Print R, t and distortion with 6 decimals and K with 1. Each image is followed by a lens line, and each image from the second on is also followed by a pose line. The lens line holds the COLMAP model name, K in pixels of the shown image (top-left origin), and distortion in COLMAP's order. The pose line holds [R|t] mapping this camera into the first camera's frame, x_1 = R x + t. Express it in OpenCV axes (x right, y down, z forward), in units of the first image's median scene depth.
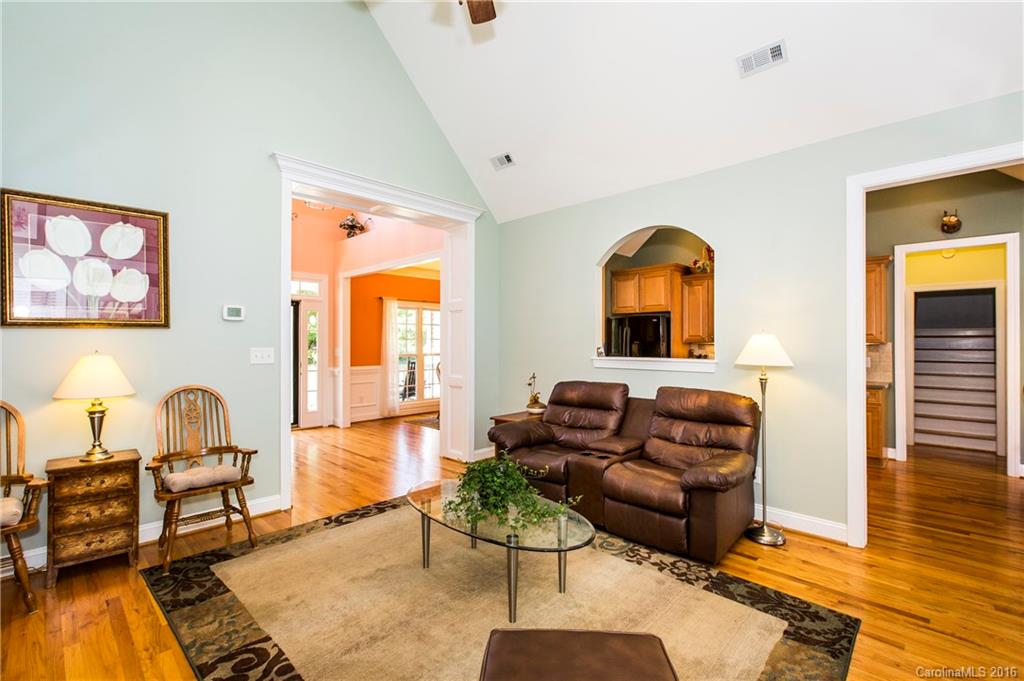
lens RADIAL K [[450.2, 0, 512.0], [0, 450.2, 340.5], [0, 0, 1]] dist [-0.000123, -0.000021]
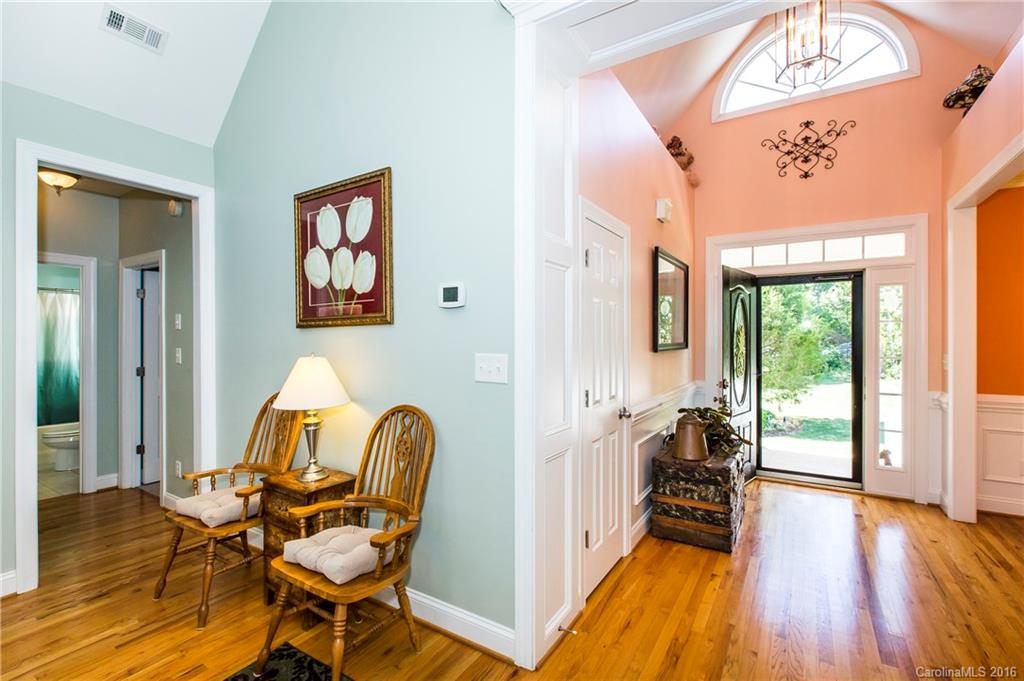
lens RADIAL K [[461.0, 0, 520.1], [0, 461.0, 340.8], [0, 0, 1]] dist [-0.001160, -0.000173]
pose [[0.213345, 0.001548, -0.976976, 0.019884], [0.002499, 0.999995, 0.002130, -0.000503], [0.976974, -0.002896, 0.213340, 1.106714]]
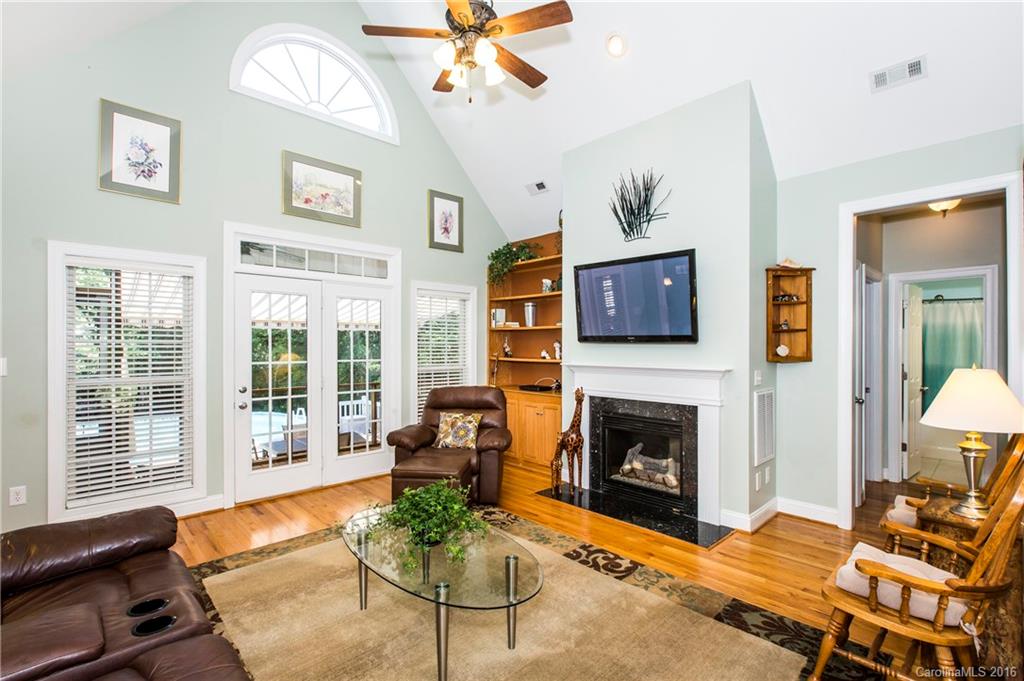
lens RADIAL K [[474.8, 0, 506.9], [0, 474.8, 345.7], [0, 0, 1]] dist [0.000107, 0.000099]
pose [[-0.998291, -0.000452, 0.058441, -0.210152], [-0.000450, 1.000000, 0.000056, -0.004976], [-0.058441, 0.000030, -0.998291, 1.654386]]
